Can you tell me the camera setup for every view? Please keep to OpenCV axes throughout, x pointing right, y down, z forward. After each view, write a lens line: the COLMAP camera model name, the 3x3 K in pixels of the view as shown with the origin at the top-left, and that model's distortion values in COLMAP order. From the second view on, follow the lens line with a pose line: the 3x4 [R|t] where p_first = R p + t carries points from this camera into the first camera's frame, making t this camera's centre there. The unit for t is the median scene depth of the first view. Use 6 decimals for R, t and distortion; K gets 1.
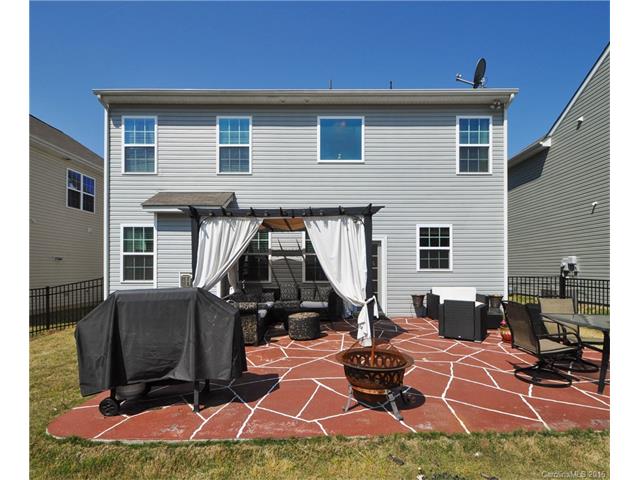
lens RADIAL K [[289.0, 0, 328.9], [0, 289.0, 267.3], [0, 0, 1]] dist [0.004736, -0.010180]
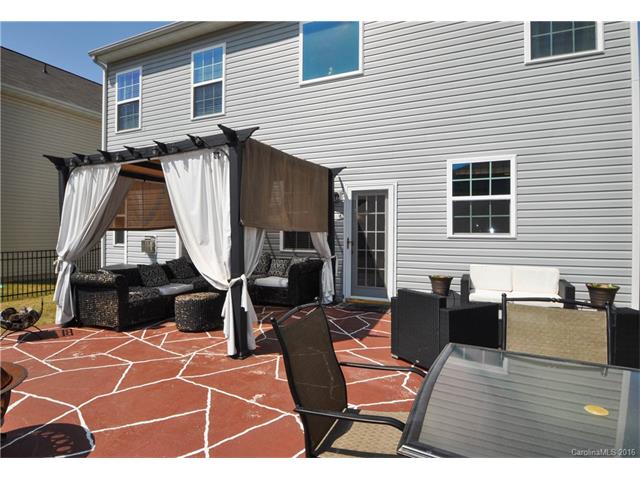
lens RADIAL K [[341.1, 0, 319.7], [0, 341.1, 235.3], [0, 0, 1]] dist [-0.018960, -0.001769]
pose [[0.908141, 0.007254, -0.418602, 0.370868], [-0.003785, 0.999951, 0.009117, 0.004285], [0.418648, -0.006695, 0.908124, 0.250682]]
